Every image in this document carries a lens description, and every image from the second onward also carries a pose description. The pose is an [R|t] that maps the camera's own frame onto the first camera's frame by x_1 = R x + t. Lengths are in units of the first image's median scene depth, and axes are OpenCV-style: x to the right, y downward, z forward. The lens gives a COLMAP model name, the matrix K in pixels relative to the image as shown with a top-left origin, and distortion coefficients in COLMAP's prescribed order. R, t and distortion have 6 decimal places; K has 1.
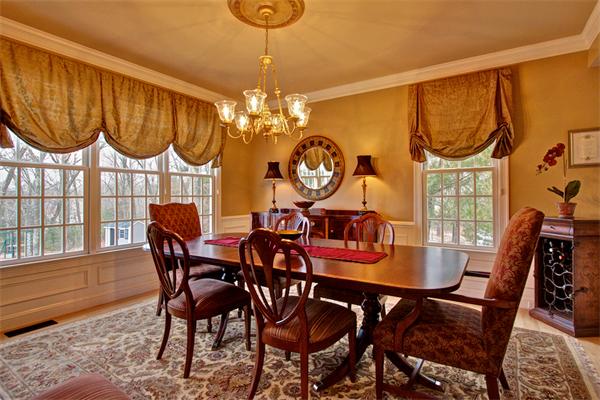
lens RADIAL K [[300.5, 0, 300.0], [0, 300.5, 200.0], [0, 0, 1]] dist [-0.002751, -0.000064]
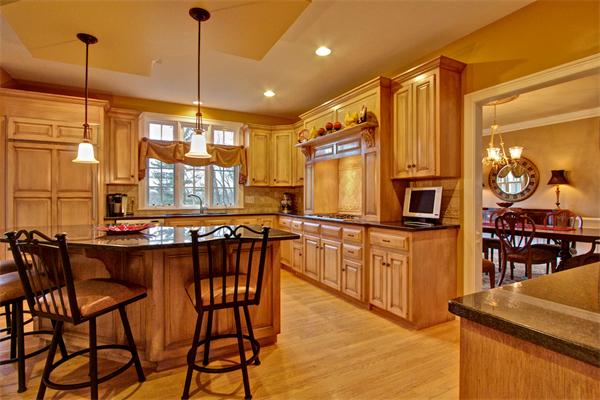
lens RADIAL K [[300.5, 0, 300.0], [0, 300.5, 200.0], [0, 0, 1]] dist [-0.002751, -0.000064]
pose [[0.885345, 0.003555, -0.464920, -0.189504], [-0.007217, 0.999955, -0.006096, 0.007843], [0.464878, 0.008752, 0.885332, -0.752129]]
